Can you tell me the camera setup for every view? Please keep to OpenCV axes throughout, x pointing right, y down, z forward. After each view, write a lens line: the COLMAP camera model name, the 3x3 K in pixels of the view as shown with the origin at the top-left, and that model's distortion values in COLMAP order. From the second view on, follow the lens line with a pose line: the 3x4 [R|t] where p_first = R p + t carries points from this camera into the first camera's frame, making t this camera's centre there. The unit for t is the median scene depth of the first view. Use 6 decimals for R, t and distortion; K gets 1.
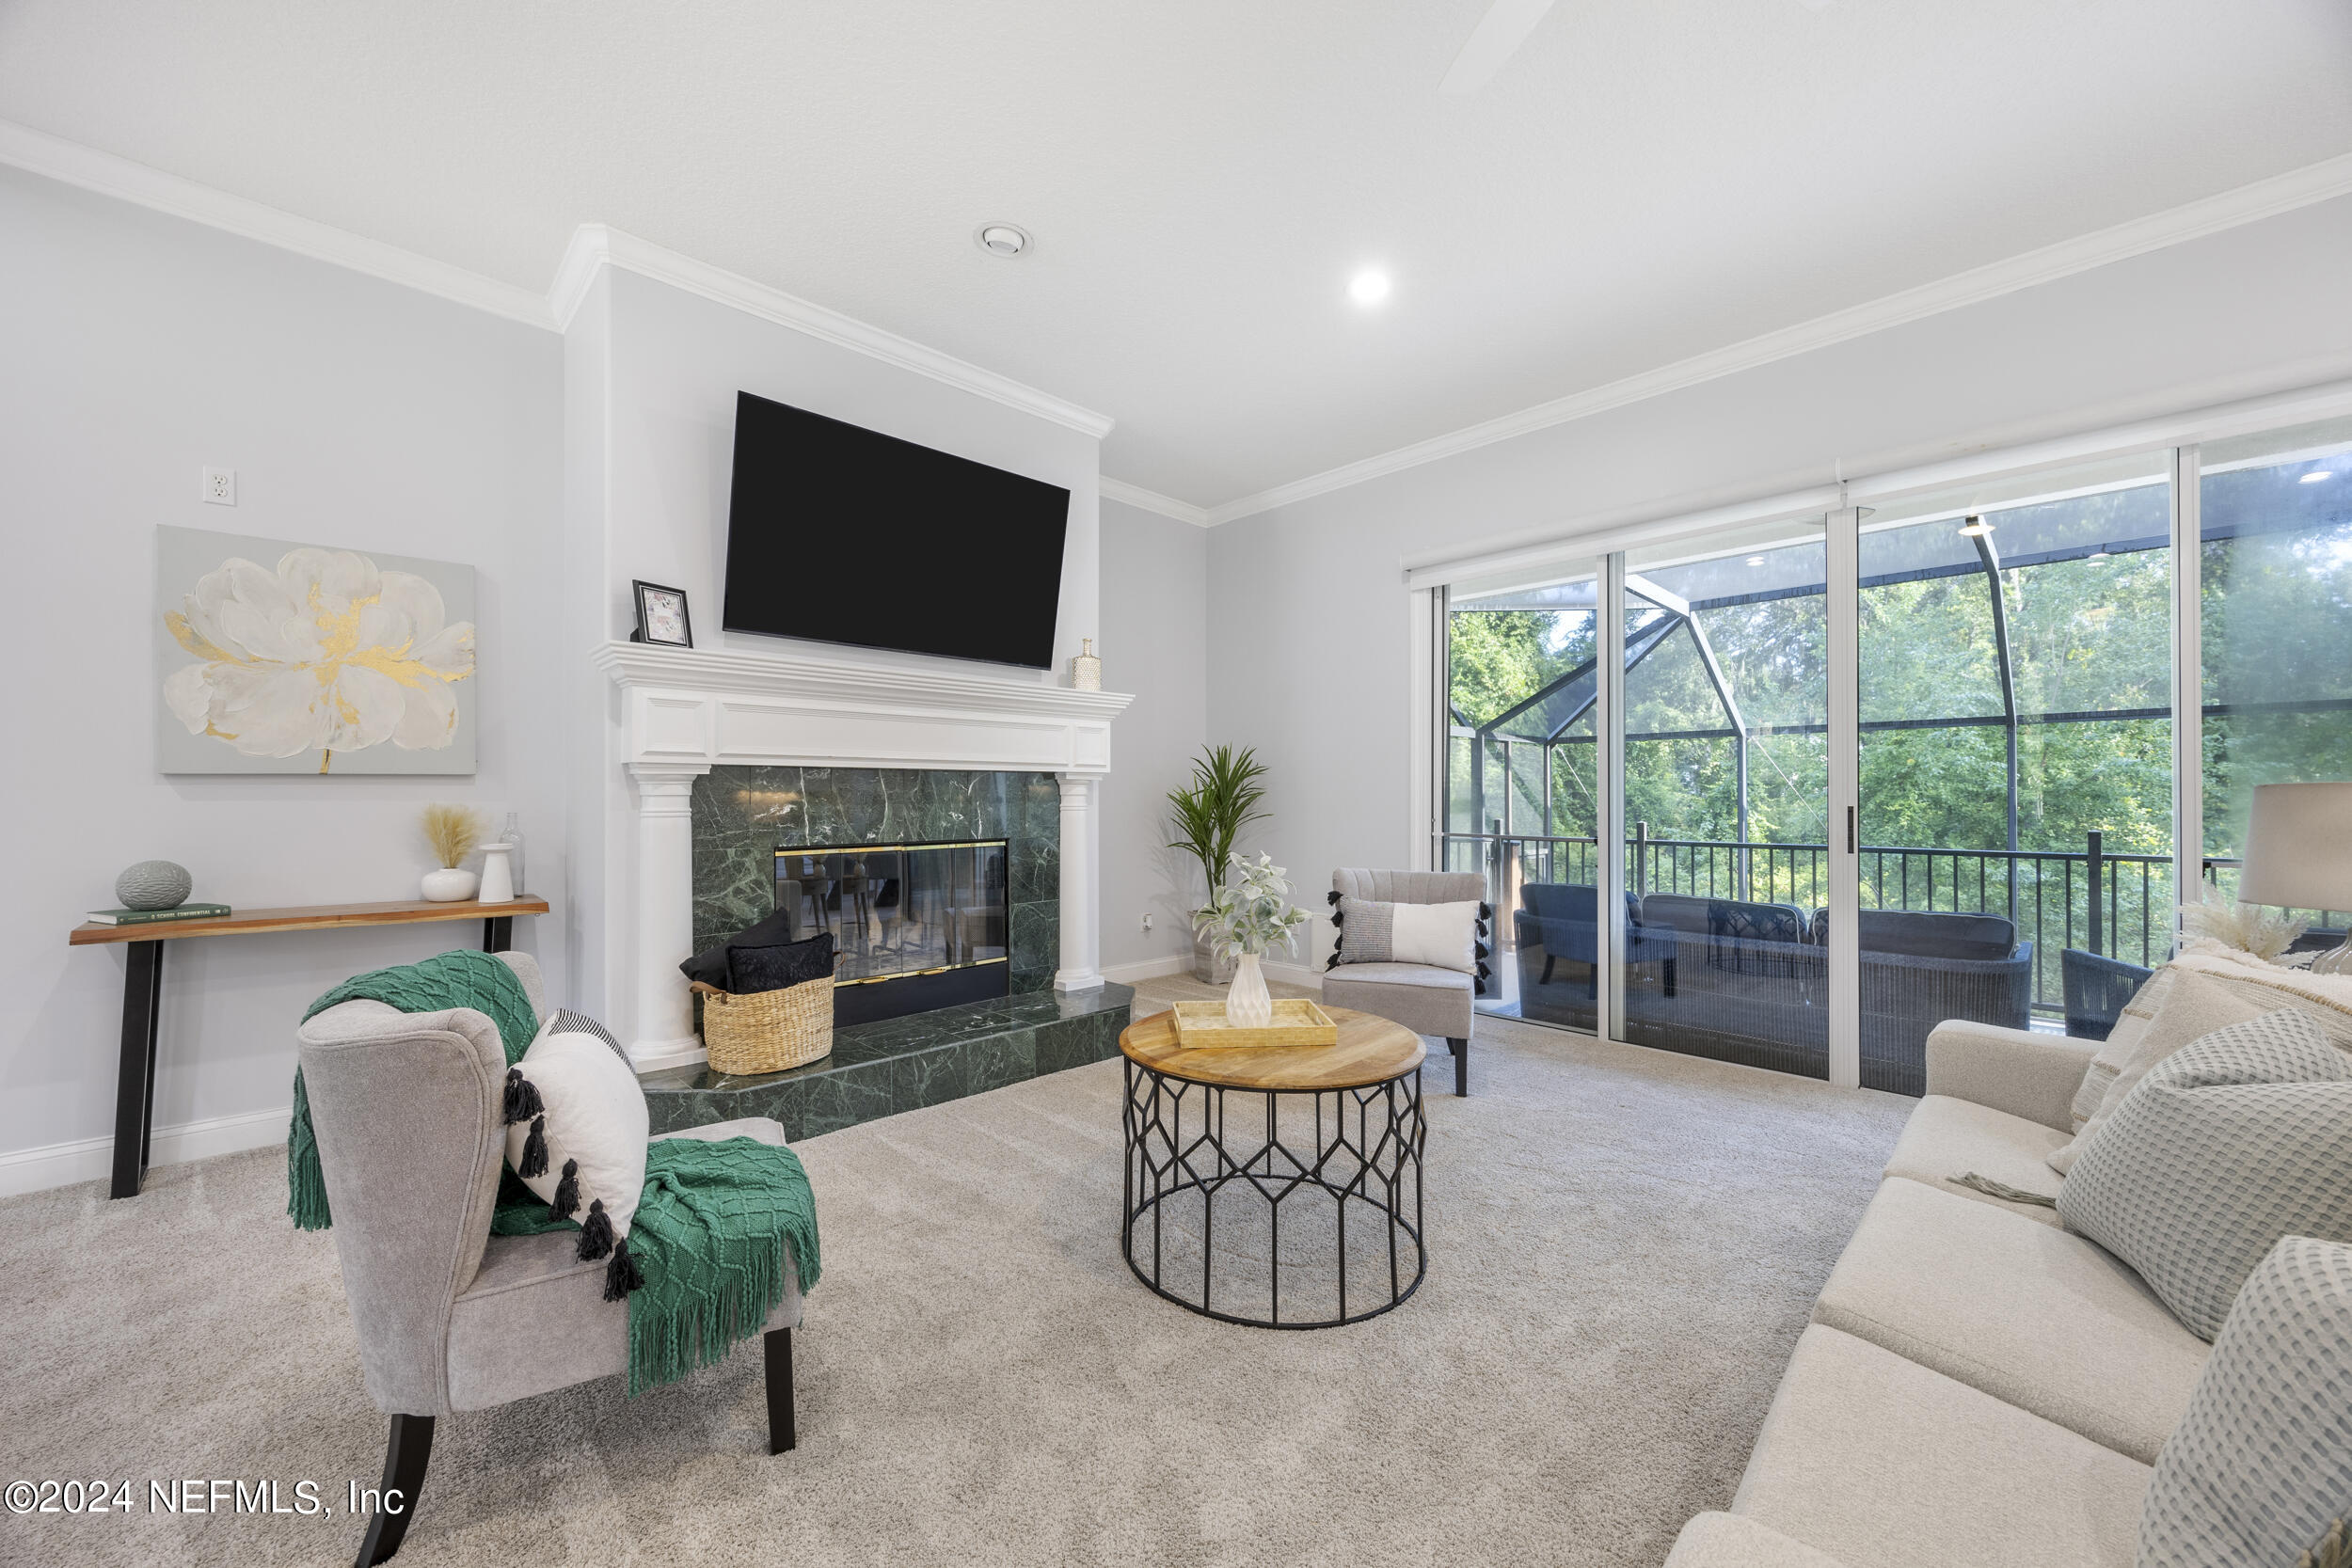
lens RADIAL K [[892.2, 0, 1183.4], [0, 892.2, 784.2], [0, 0, 1]] dist [-0.001759, -0.000002]
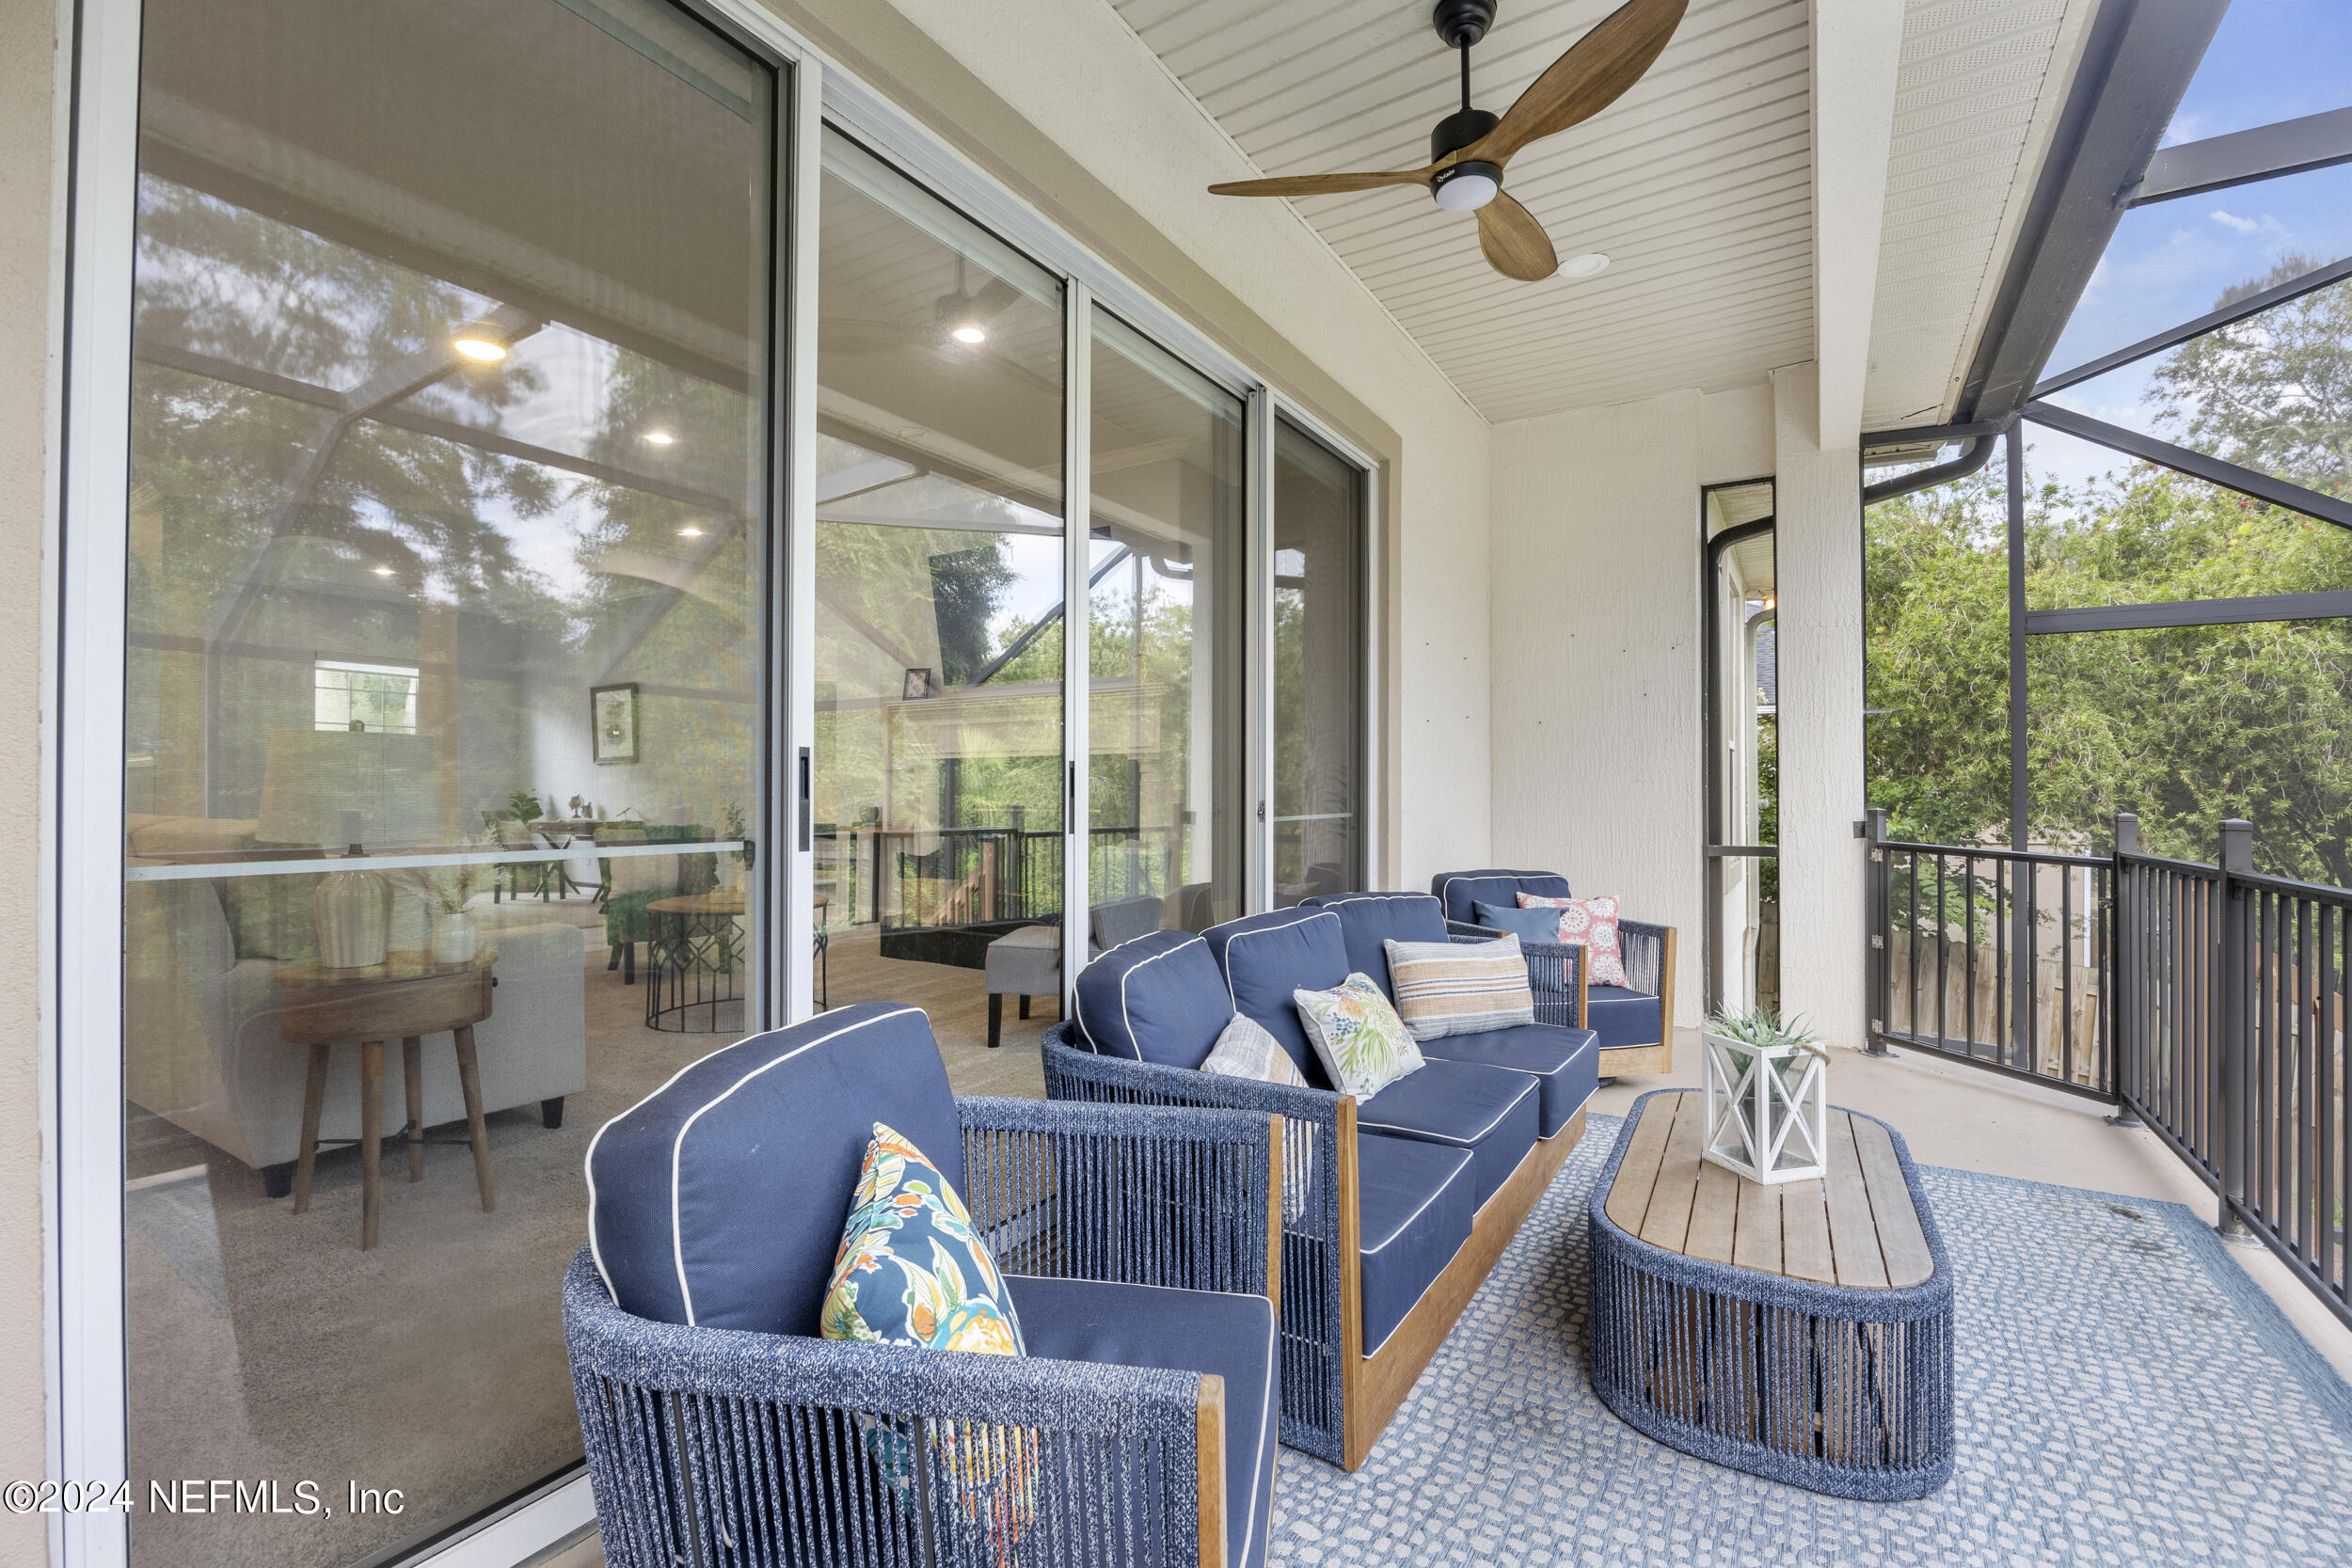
lens RADIAL K [[1016.9, 0, 1171.8], [0, 1016.9, 789.4], [0, 0, 1]] dist [0.000331, 0.000004]
pose [[0.220747, -0.004549, -0.975320, 1.563331], [0.010823, 0.999939, -0.002214, 0.048614], [0.975271, -0.010067, 0.220783, 0.953729]]
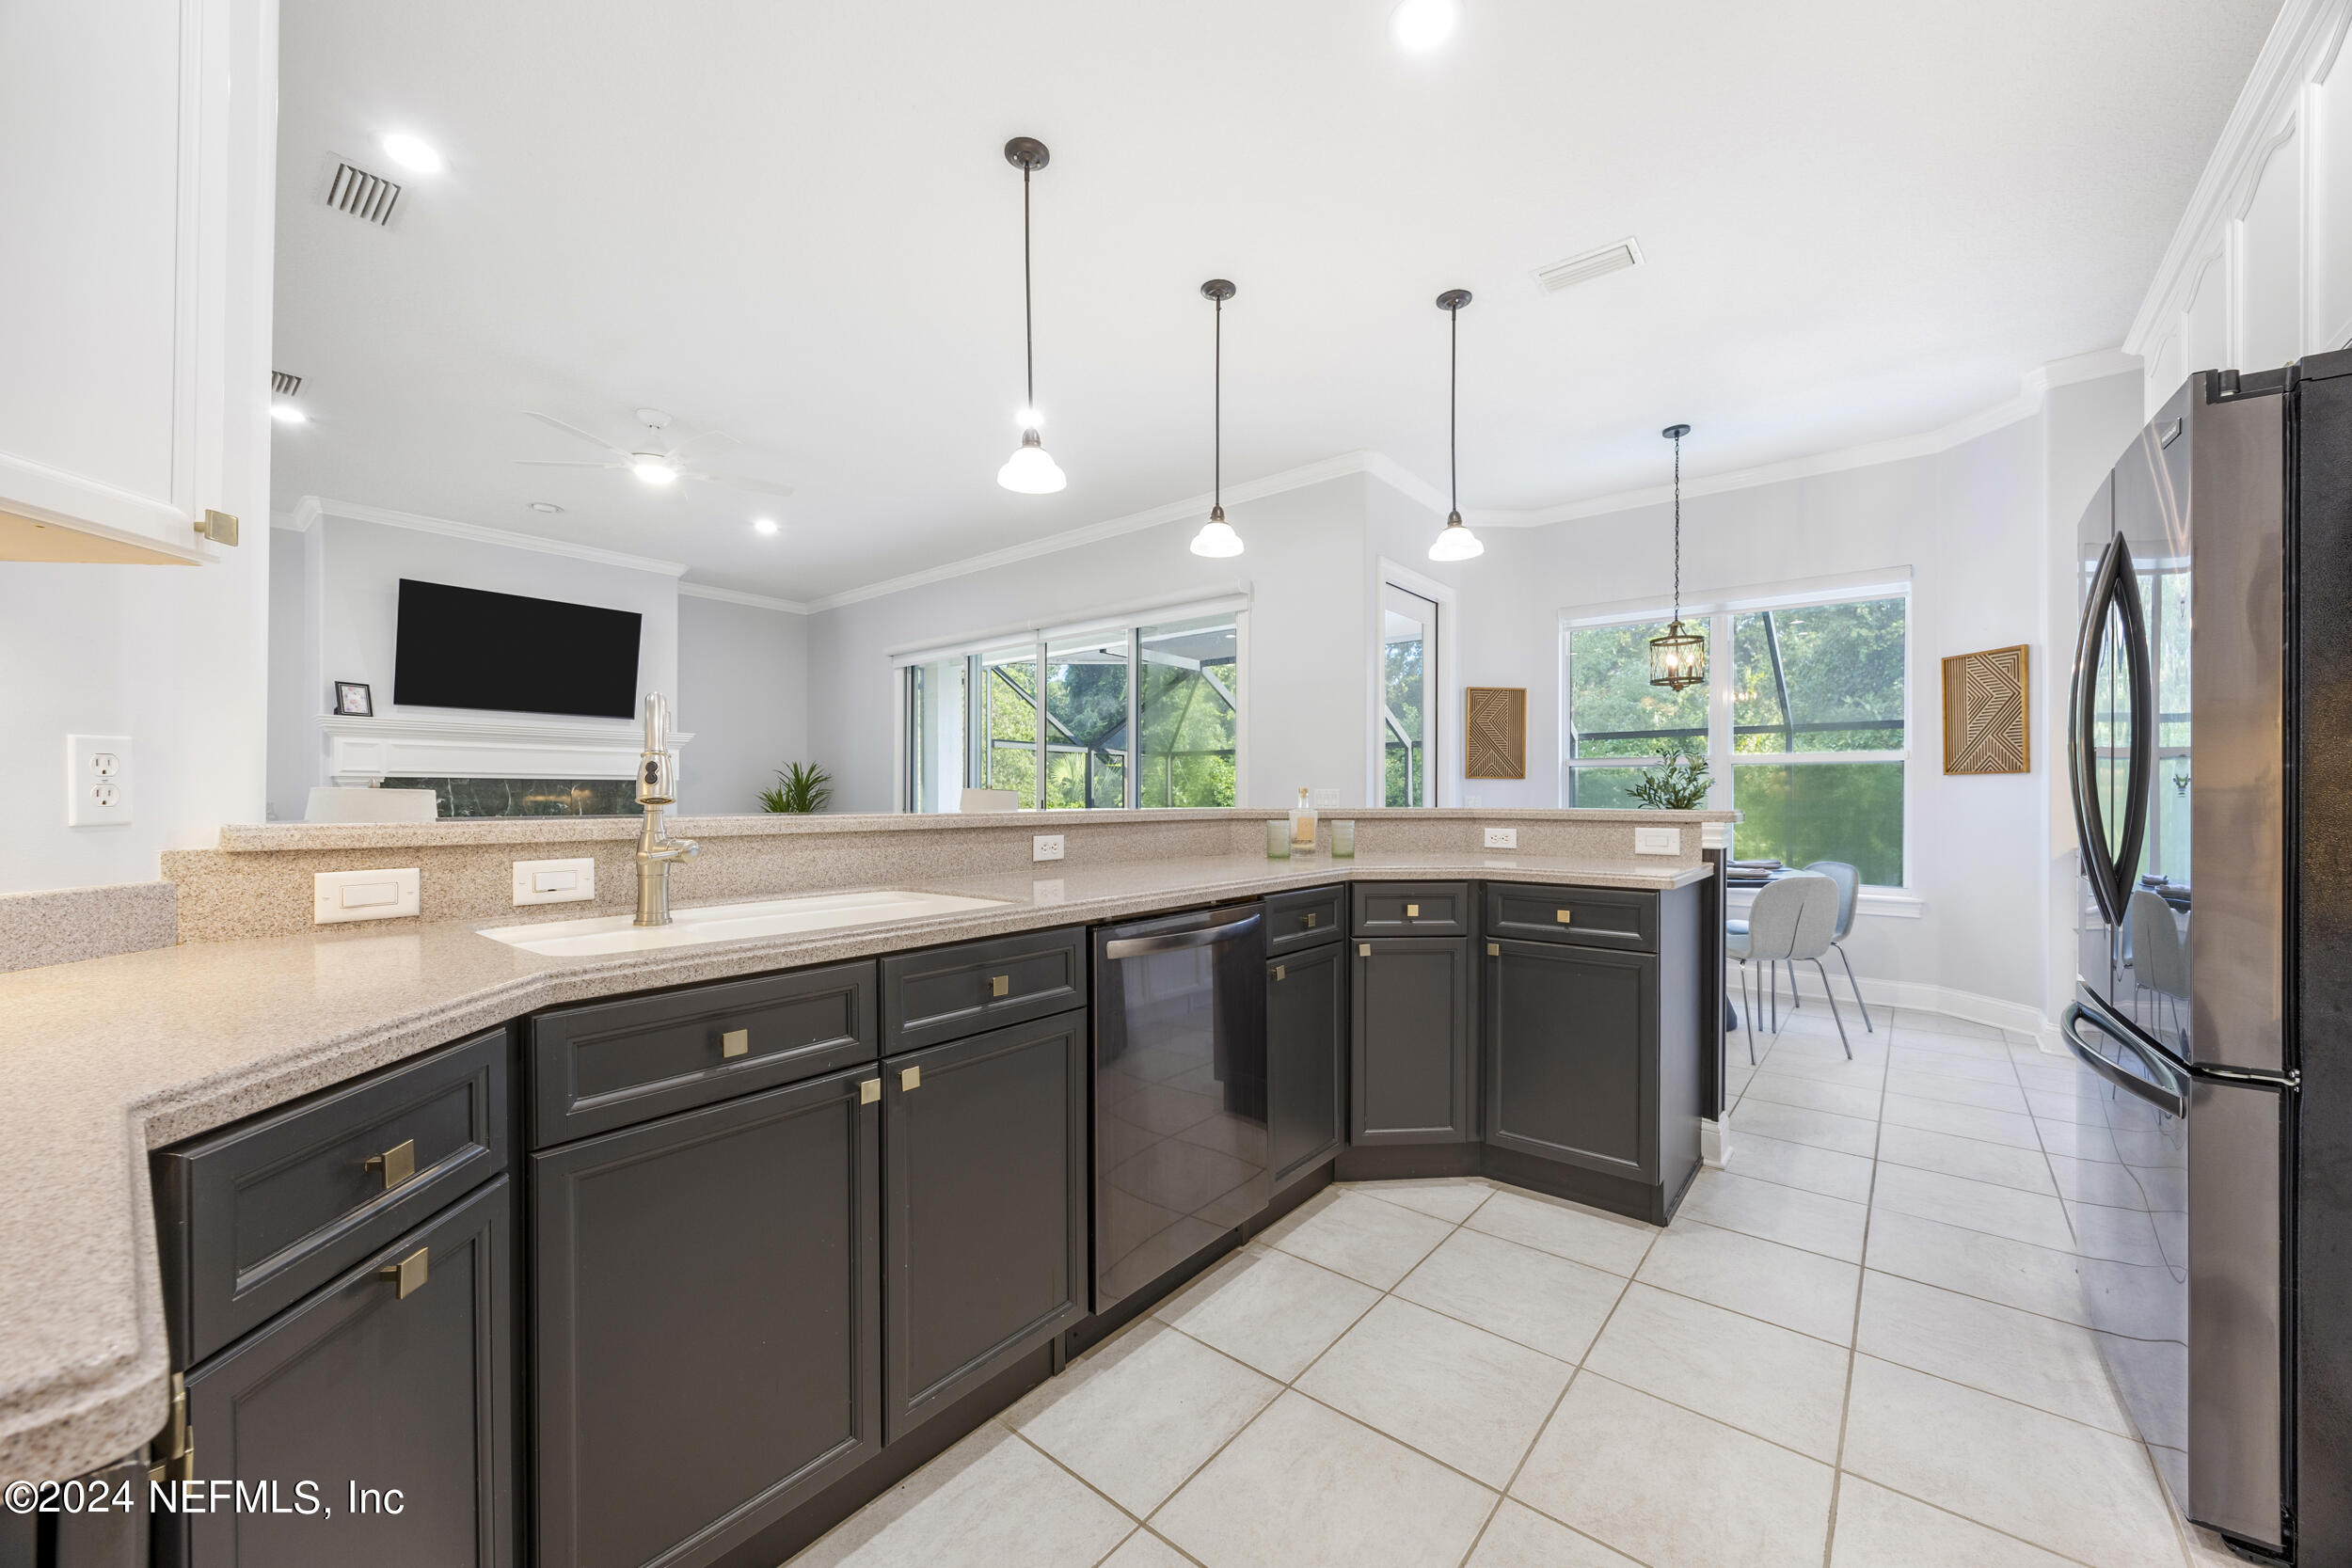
lens RADIAL K [[892.2, 0, 1187.6], [0, 892.2, 795.9], [0, 0, 1]] dist [-0.001759, -0.000002]
pose [[0.994031, 0.000408, 0.109096, 0.888726], [-0.001478, 0.999952, 0.009732, -0.002371], [-0.109087, -0.009835, 0.993984, -0.987900]]
